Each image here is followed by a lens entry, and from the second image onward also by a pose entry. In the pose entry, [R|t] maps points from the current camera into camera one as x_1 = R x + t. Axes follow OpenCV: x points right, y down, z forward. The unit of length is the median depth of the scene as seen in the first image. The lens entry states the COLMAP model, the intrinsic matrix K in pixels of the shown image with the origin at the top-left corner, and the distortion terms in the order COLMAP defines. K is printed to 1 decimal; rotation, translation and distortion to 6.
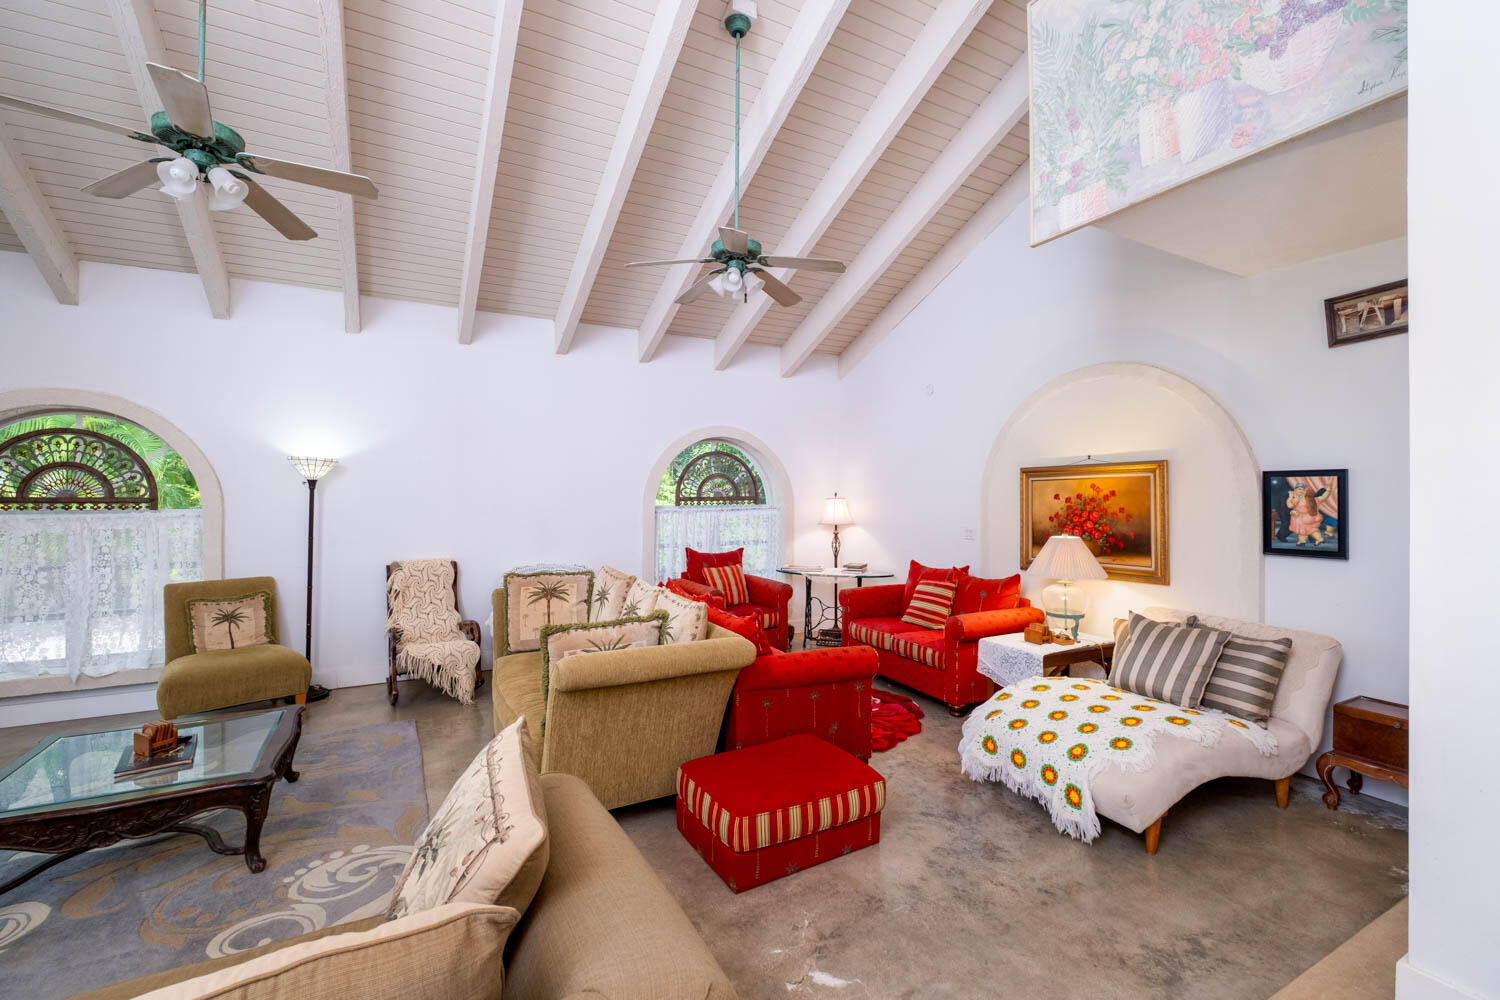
lens RADIAL K [[649.1, 0, 752.6], [0, 649.1, 488.1], [0, 0, 1]] dist [0.001656, -0.000221]
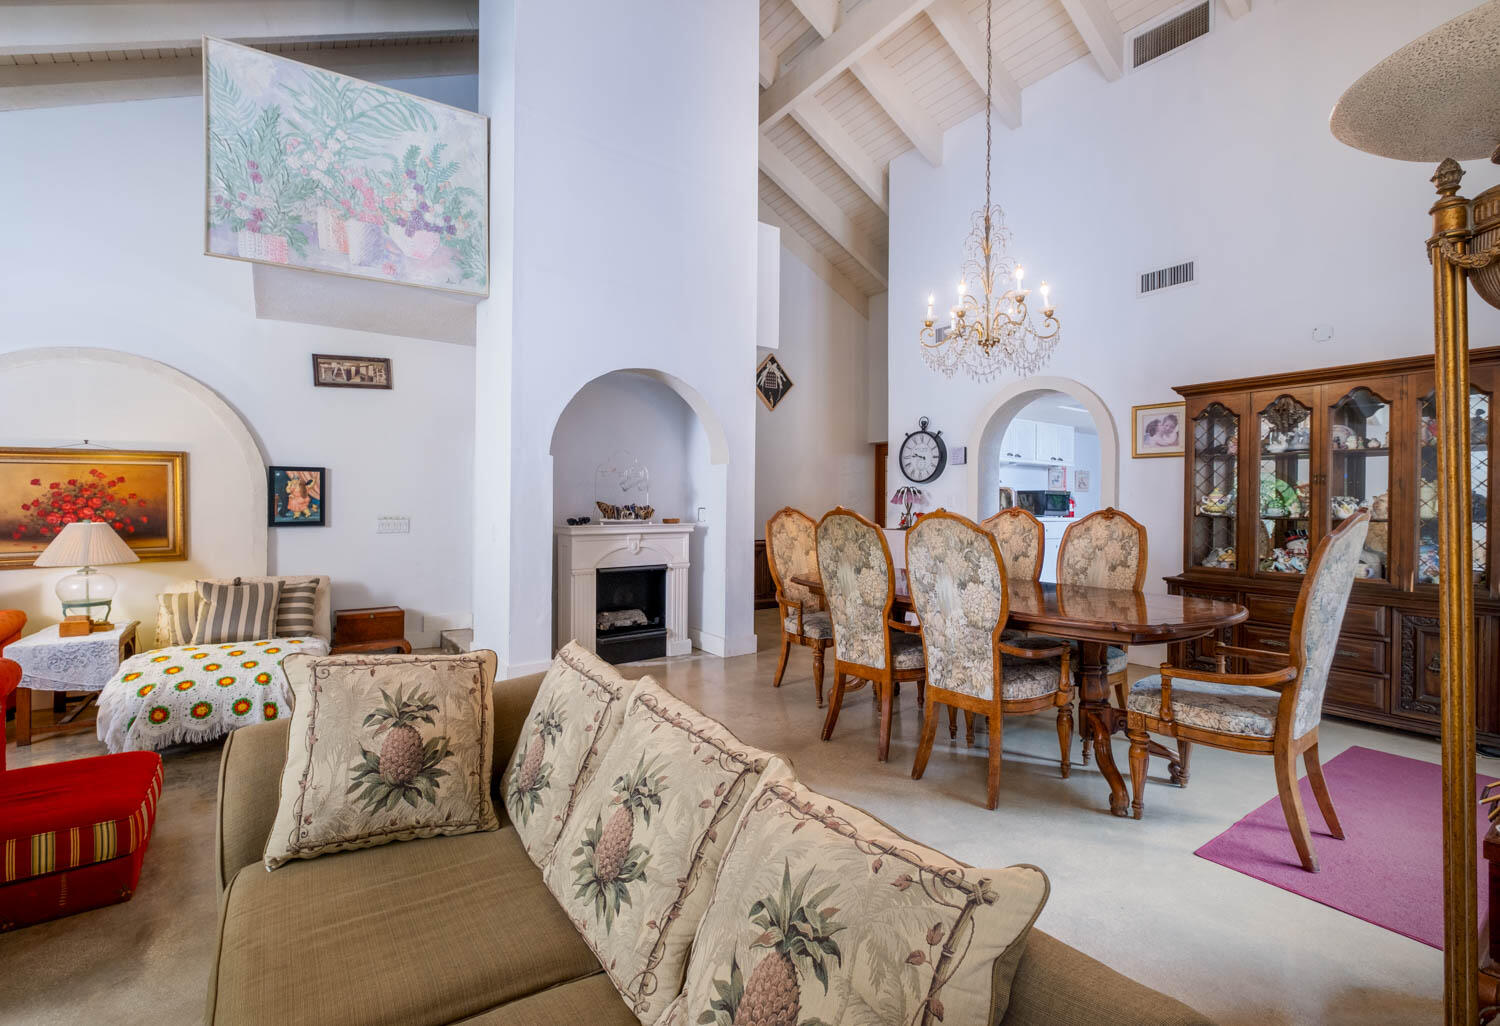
lens RADIAL K [[690.1, 0, 748.3], [0, 690.1, 508.0], [0, 0, 1]] dist [-0.000654, -0.000098]
pose [[-0.132828, -0.002080, 0.991137, -0.800837], [-0.006201, 0.999980, 0.001268, 0.055399], [-0.991120, -0.005977, -0.132838, 0.205608]]
